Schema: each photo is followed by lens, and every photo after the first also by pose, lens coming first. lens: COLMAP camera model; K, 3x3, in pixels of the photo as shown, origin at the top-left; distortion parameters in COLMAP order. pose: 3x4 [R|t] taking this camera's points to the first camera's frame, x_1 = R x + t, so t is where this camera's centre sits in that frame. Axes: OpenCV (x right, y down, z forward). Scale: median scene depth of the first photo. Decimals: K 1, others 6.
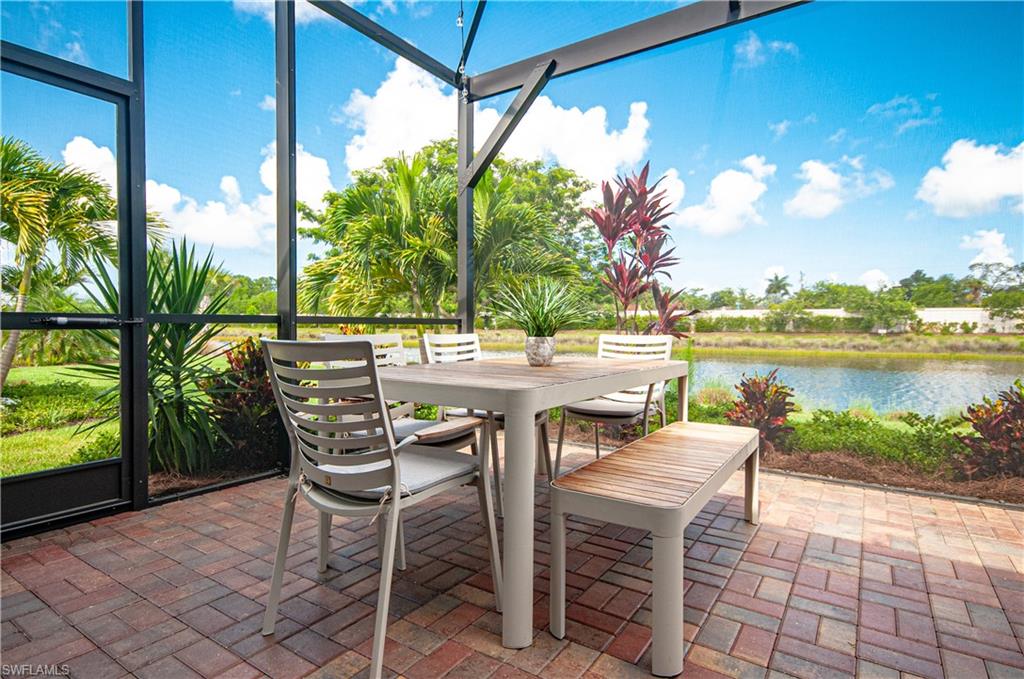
lens RADIAL K [[535.2, 0, 512.0], [0, 535.2, 339.5], [0, 0, 1]] dist [0.020854, -0.000164]
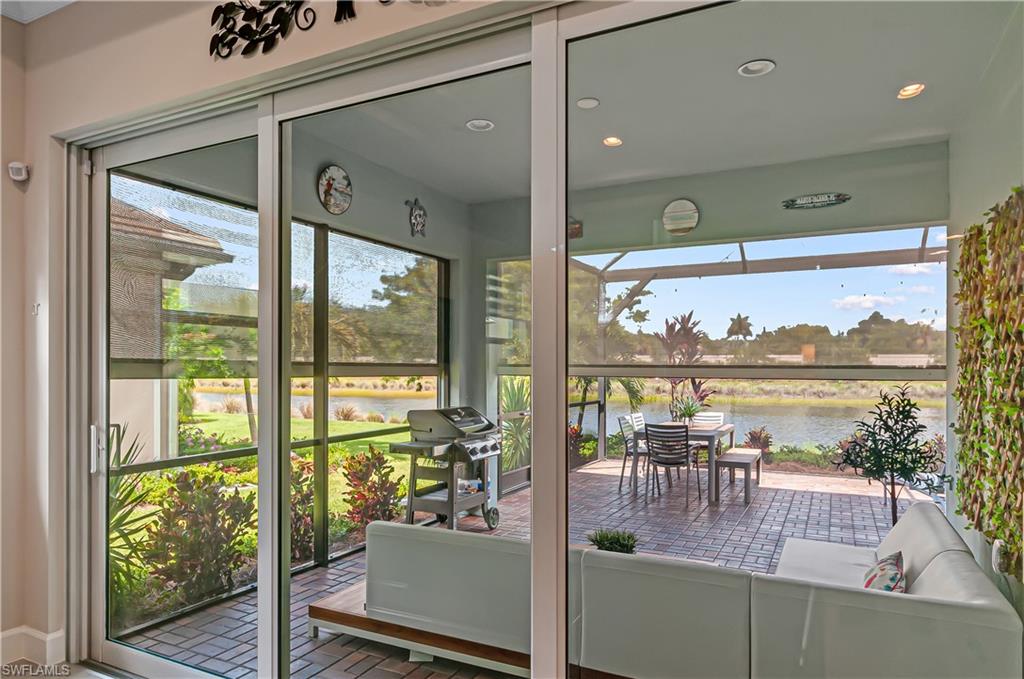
lens RADIAL K [[642.6, 0, 513.1], [0, 642.6, 375.8], [0, 0, 1]] dist [-0.000916, 0.000153]
pose [[0.992532, -0.004296, 0.121911, -0.065685], [0.005595, 0.999931, -0.010318, -0.009990], [-0.121858, 0.010923, 0.992487, -0.114789]]
